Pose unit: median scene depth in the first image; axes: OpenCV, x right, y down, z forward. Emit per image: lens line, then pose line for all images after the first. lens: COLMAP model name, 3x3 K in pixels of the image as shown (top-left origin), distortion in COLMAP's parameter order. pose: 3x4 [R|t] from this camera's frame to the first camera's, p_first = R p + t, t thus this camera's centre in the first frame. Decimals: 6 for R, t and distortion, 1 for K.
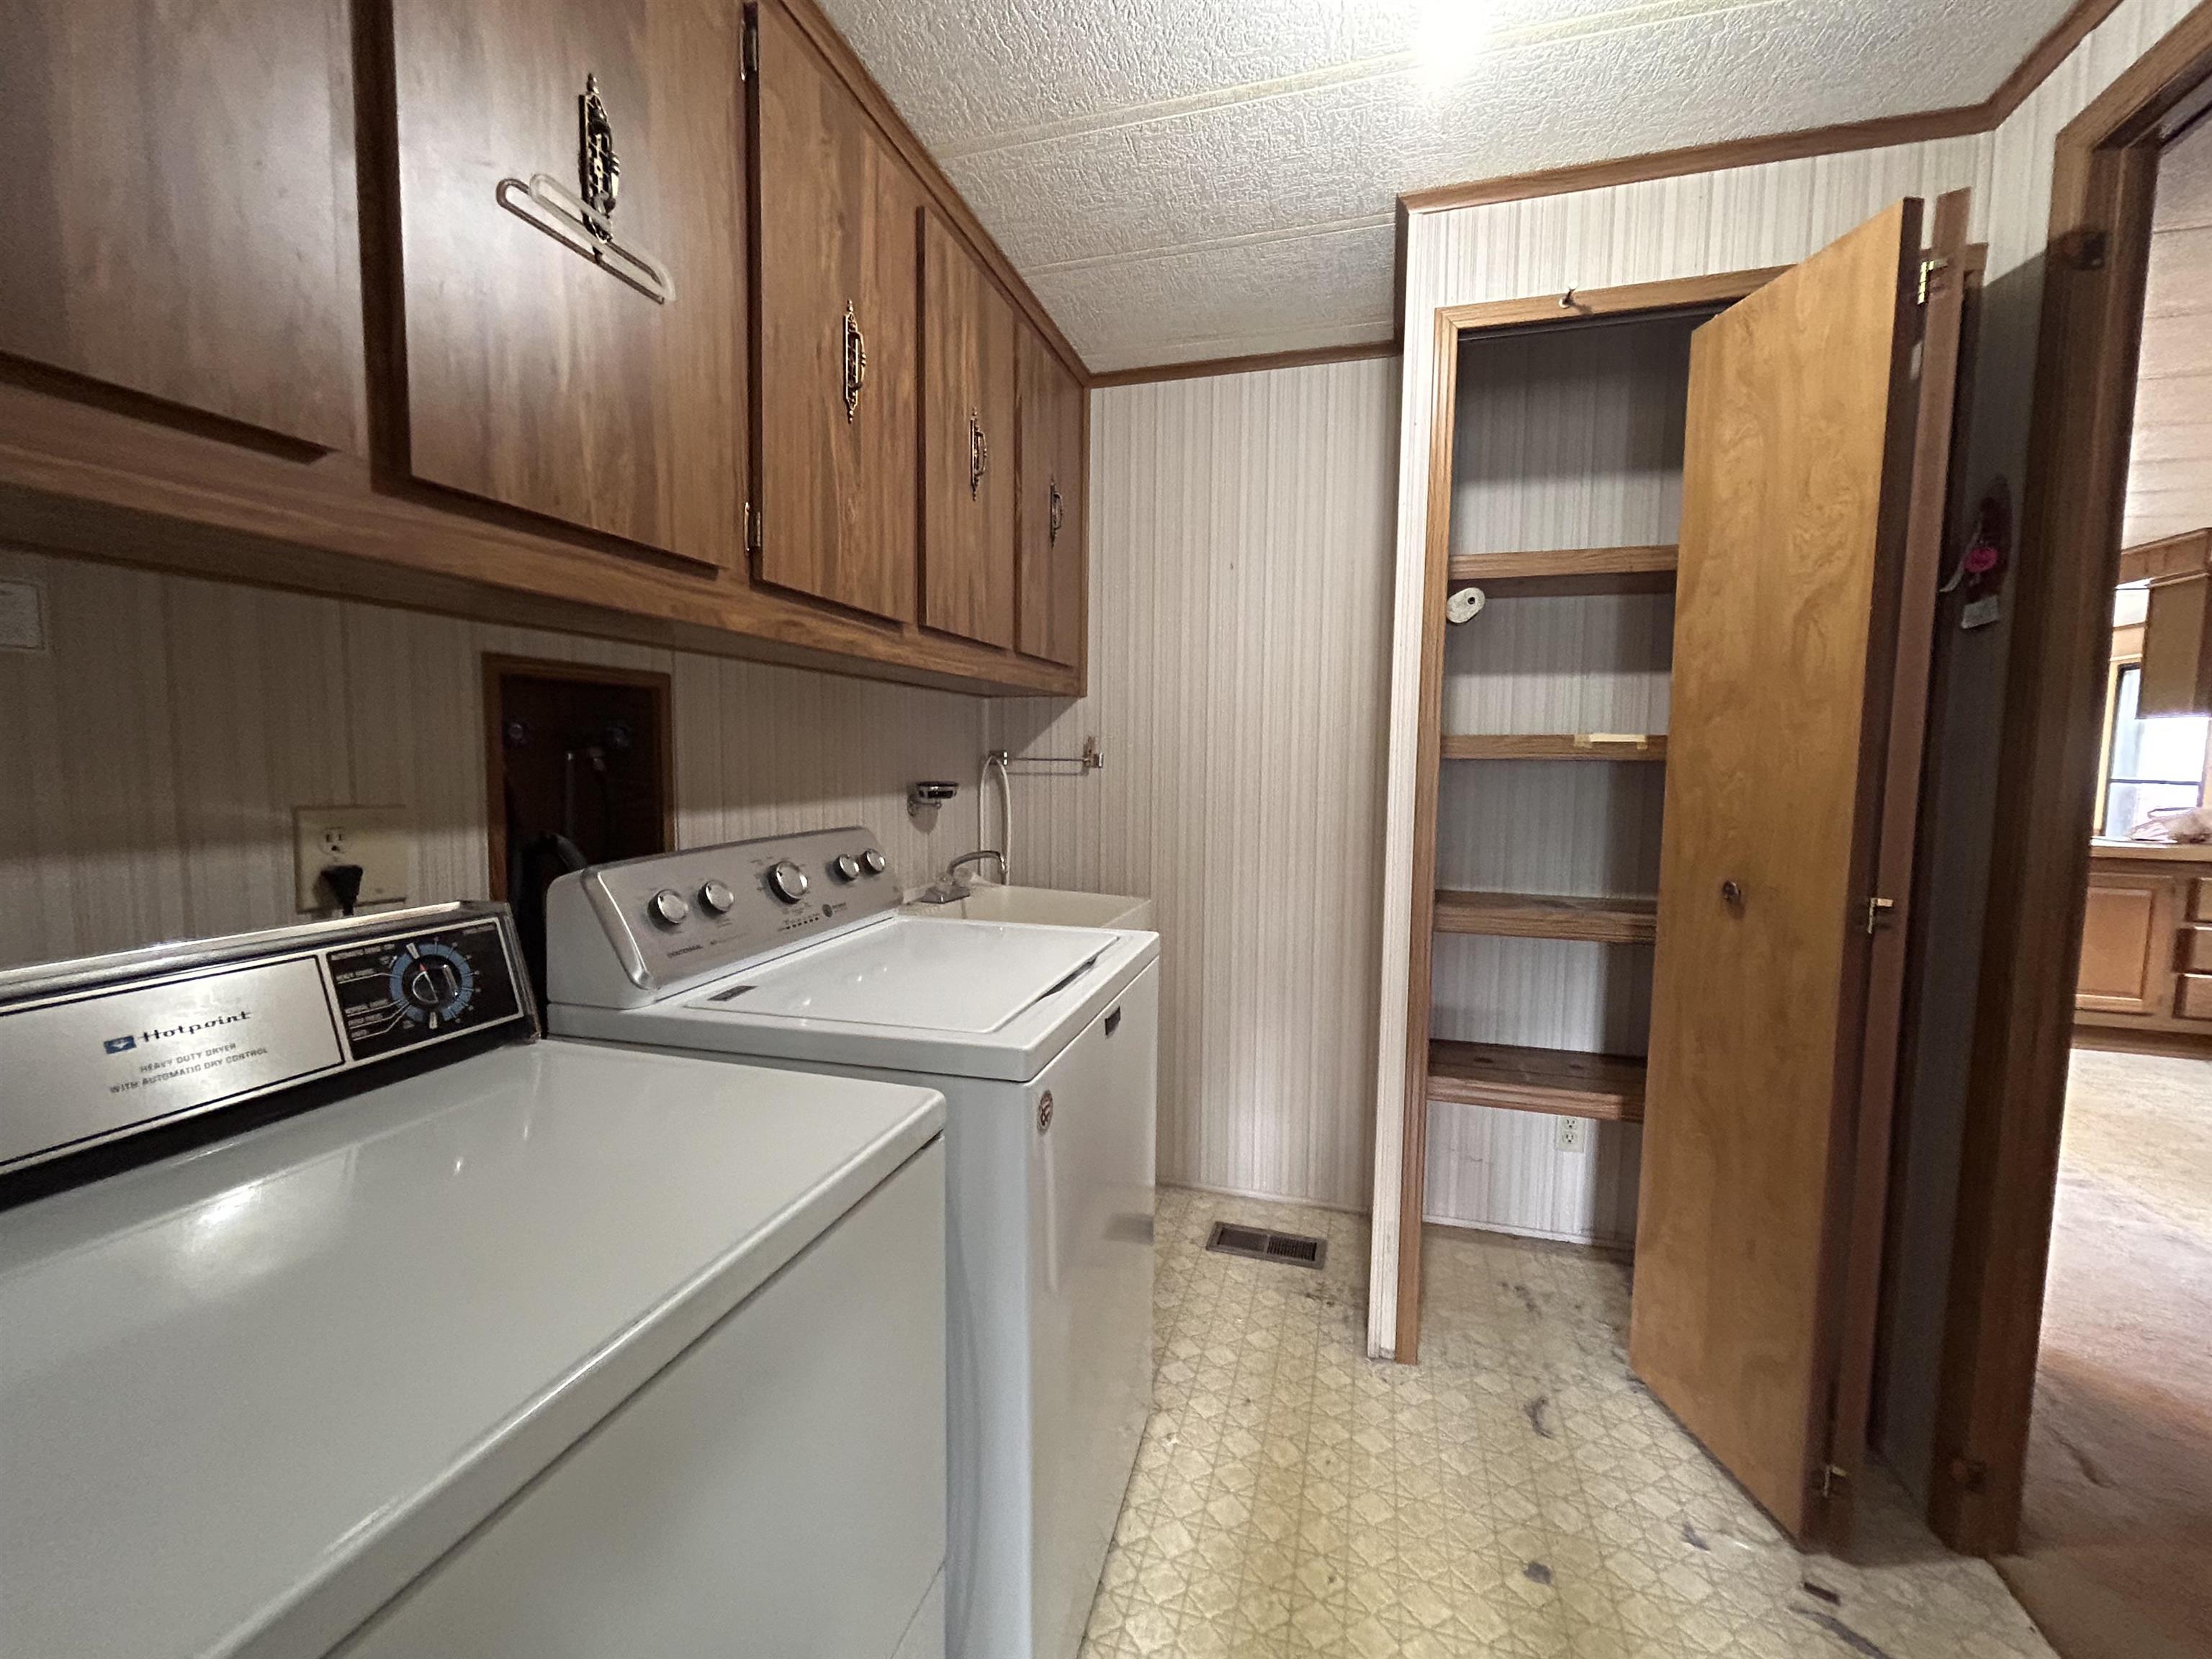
lens RADIAL K [[899.6, 0, 1111.8], [0, 899.6, 839.2], [0, 0, 1]] dist [-0.000734, 0.001272]
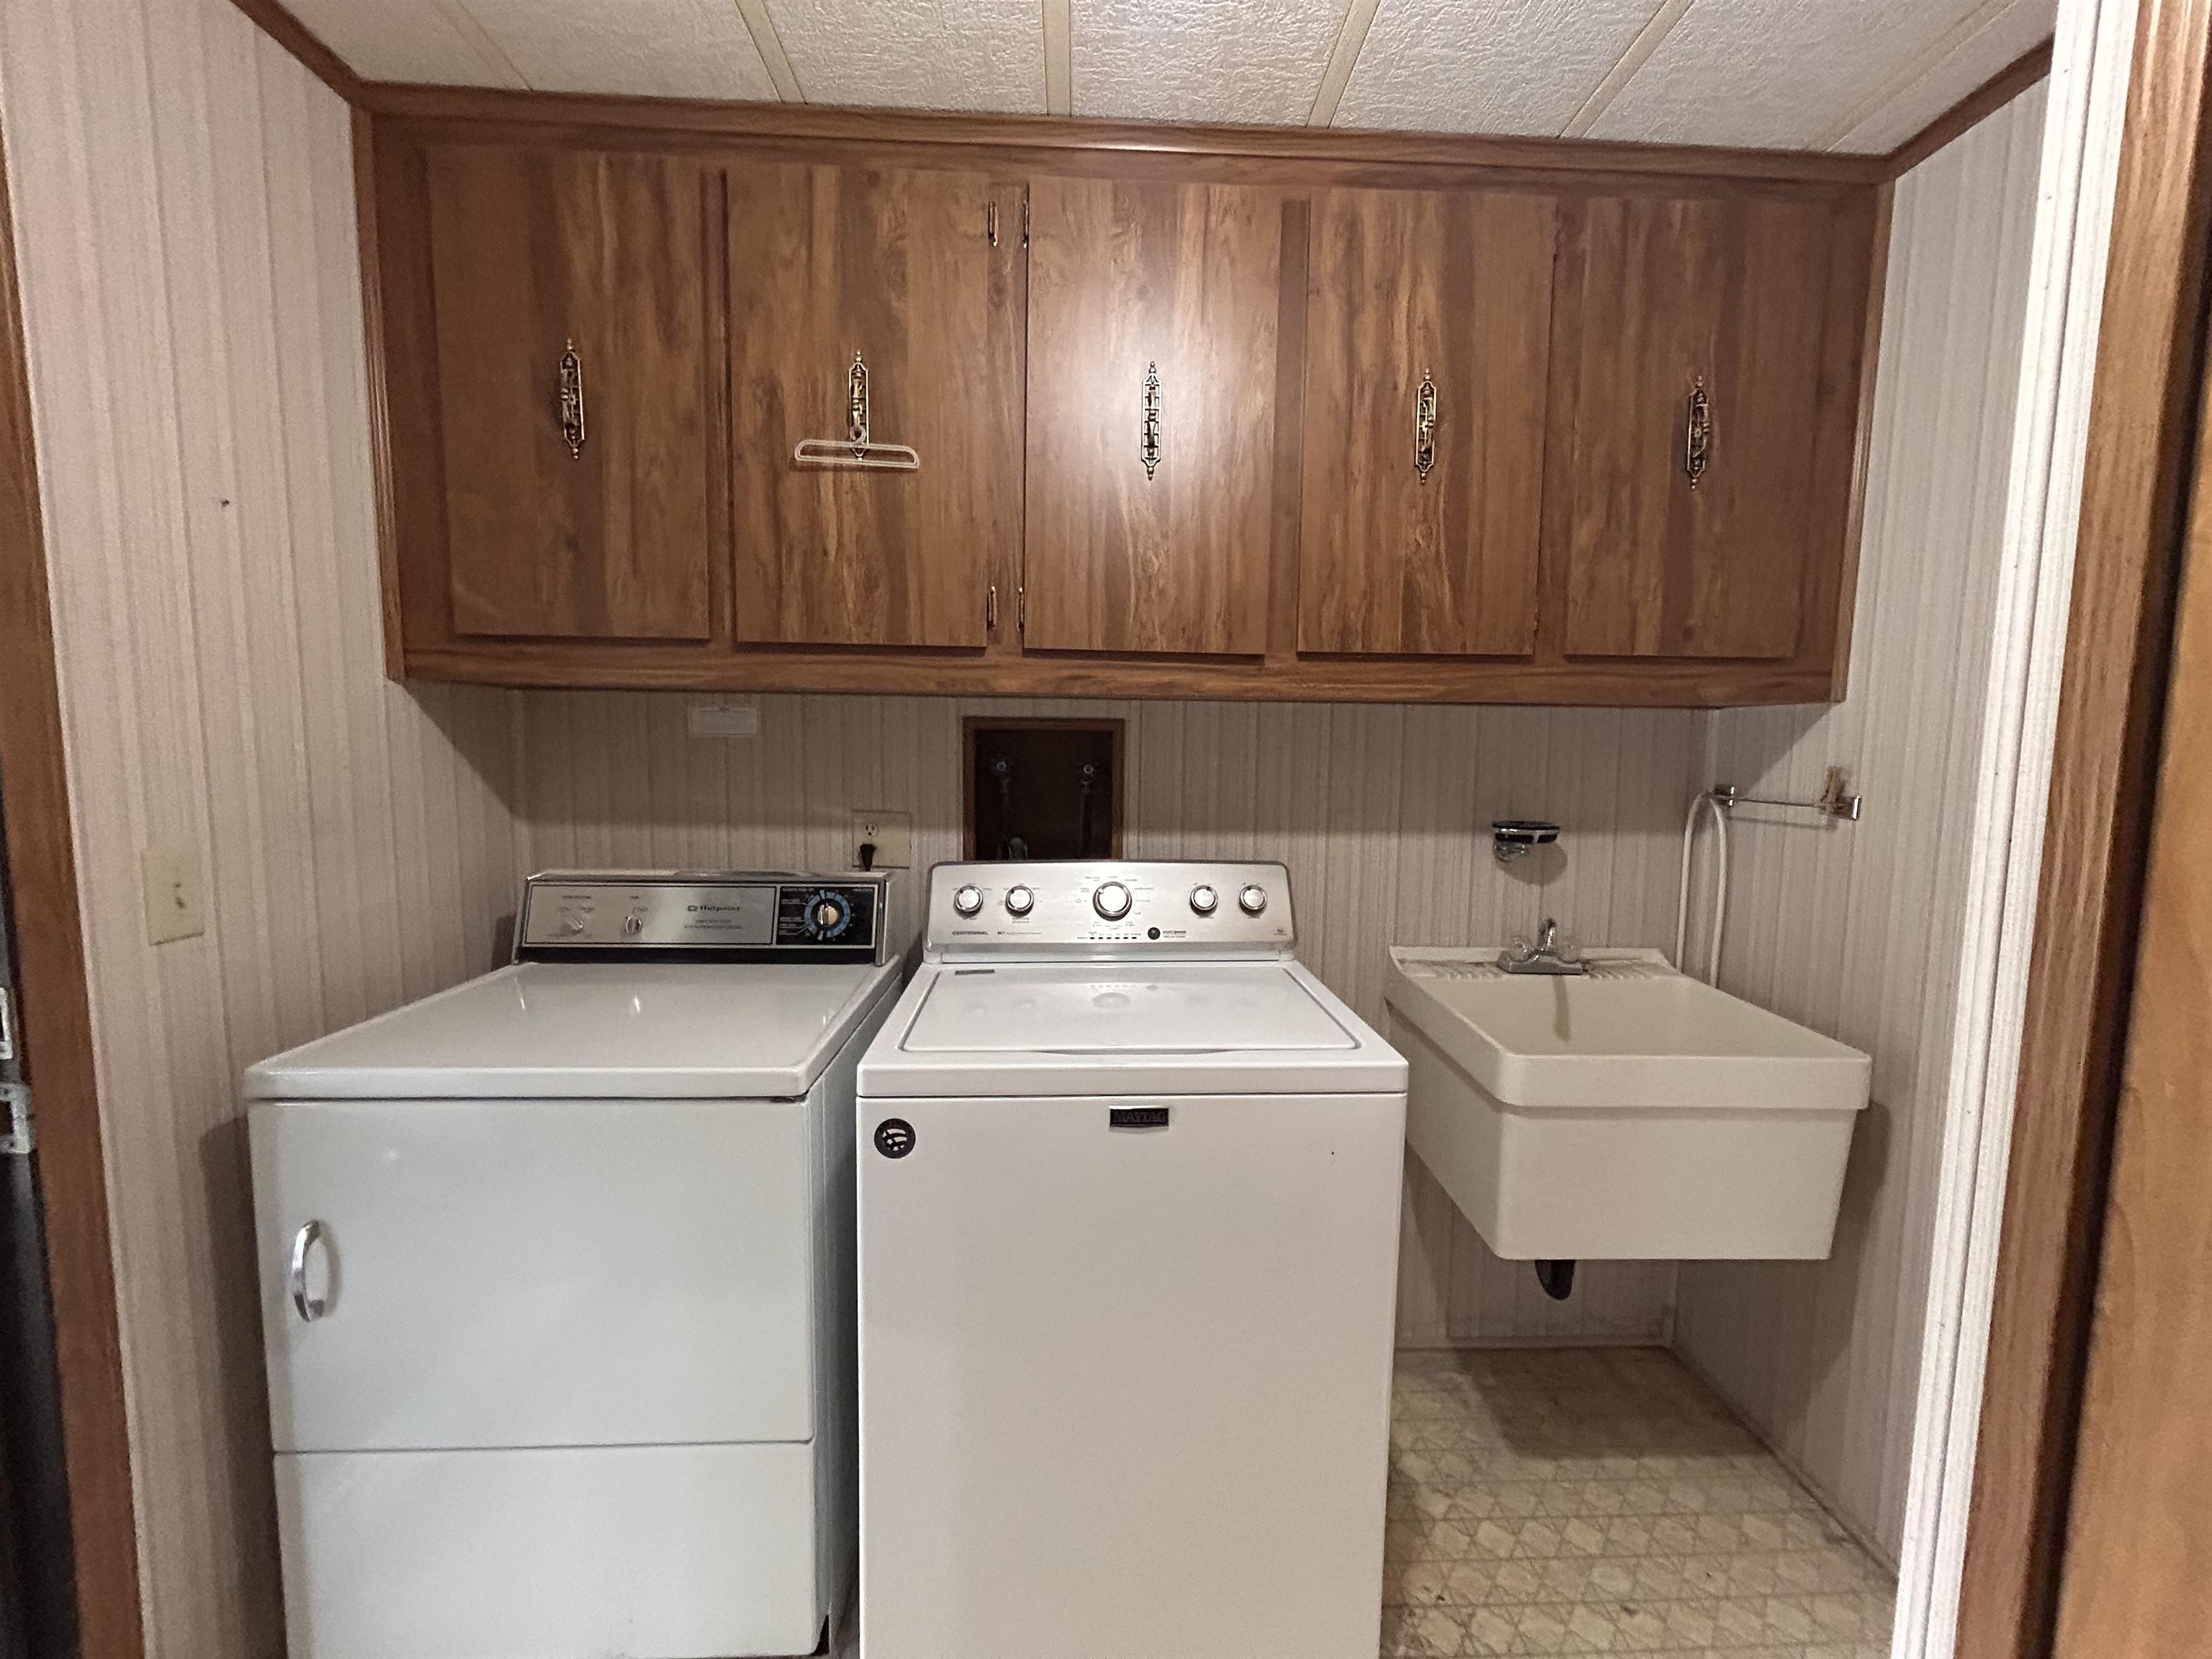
lens RADIAL K [[899.6, 0, 1112.8], [0, 899.6, 836.9], [0, 0, 1]] dist [-0.000734, 0.001272]
pose [[0.320478, 0.089621, -0.943007, 0.863546], [-0.098459, 0.993274, 0.060937, -0.123833], [0.942125, 0.073319, 0.327146, 0.761853]]
